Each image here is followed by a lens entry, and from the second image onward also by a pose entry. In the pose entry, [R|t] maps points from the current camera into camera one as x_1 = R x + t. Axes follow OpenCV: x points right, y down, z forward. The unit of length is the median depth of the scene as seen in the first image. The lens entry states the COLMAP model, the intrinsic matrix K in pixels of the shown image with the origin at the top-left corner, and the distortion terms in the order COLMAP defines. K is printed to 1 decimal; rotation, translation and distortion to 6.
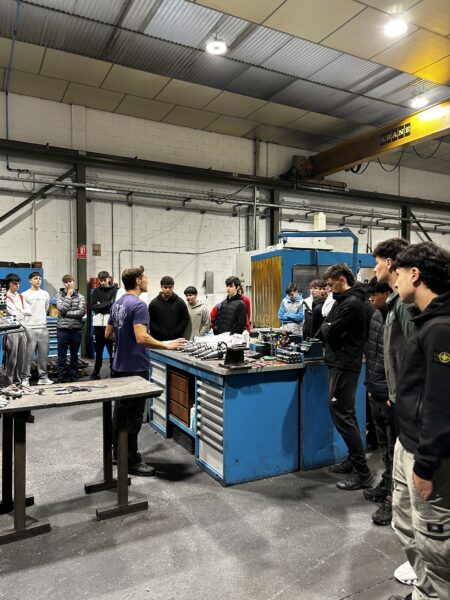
lens RADIAL K [[455.9, 0, 227.4], [0, 455.9, 301.1], [0, 0, 1]] dist [-0.040257, -0.007799]
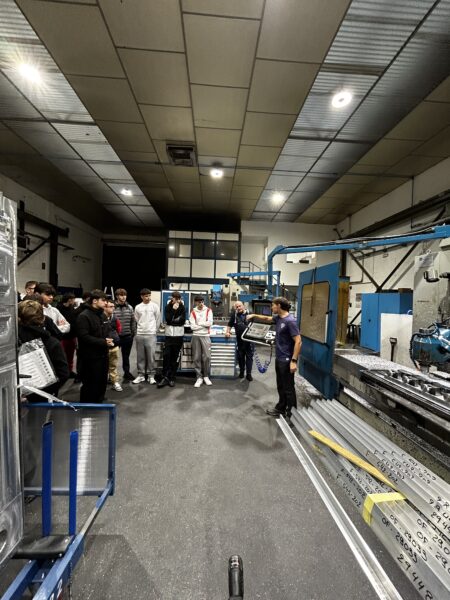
lens RADIAL K [[241.6, 0, 225.1], [0, 241.6, 301.0], [0, 0, 1]] dist [-0.002591, -0.000065]
pose [[-0.432699, -0.001780, -0.901537, 0.486567], [-0.025018, 0.999637, 0.010033, -0.035888], [0.901191, 0.026896, -0.432586, 0.747499]]
